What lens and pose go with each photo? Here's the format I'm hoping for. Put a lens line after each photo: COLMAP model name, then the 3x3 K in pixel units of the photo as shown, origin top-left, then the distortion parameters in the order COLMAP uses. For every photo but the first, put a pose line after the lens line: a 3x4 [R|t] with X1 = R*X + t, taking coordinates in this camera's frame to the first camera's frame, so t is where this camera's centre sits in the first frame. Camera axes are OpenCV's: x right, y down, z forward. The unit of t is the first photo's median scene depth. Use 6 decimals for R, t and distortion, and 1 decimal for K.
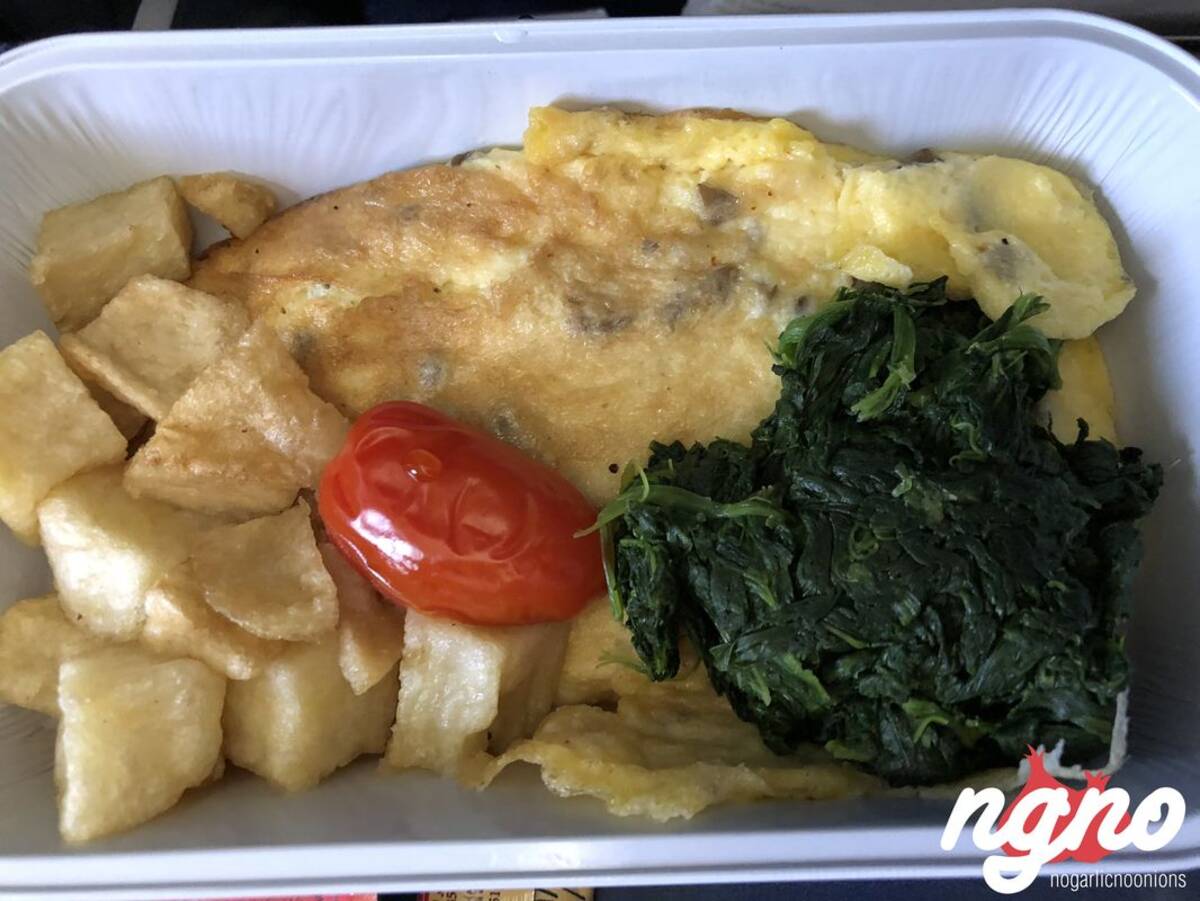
lens RADIAL K [[1019.5, 0, 595.7], [0, 1019.5, 450.6], [0, 0, 1]] dist [-0.016330, -0.001434]
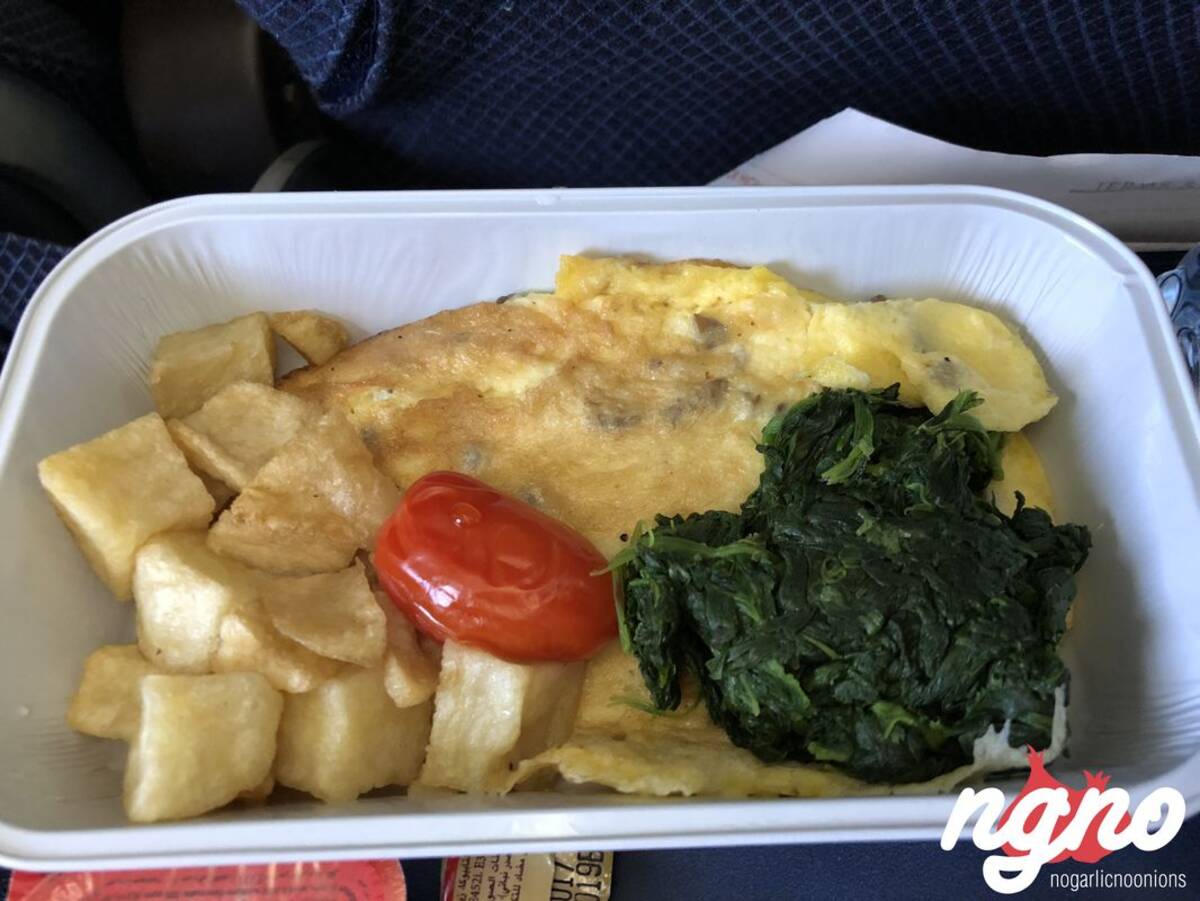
lens RADIAL K [[1019.5, 0, 597.7], [0, 1019.5, 456.9], [0, 0, 1]] dist [-0.016330, -0.001434]
pose [[0.999851, 0.011822, -0.012616, 0.000472], [-0.014660, 0.966537, -0.256110, 0.235860], [0.009166, 0.256256, 0.966565, -0.162668]]
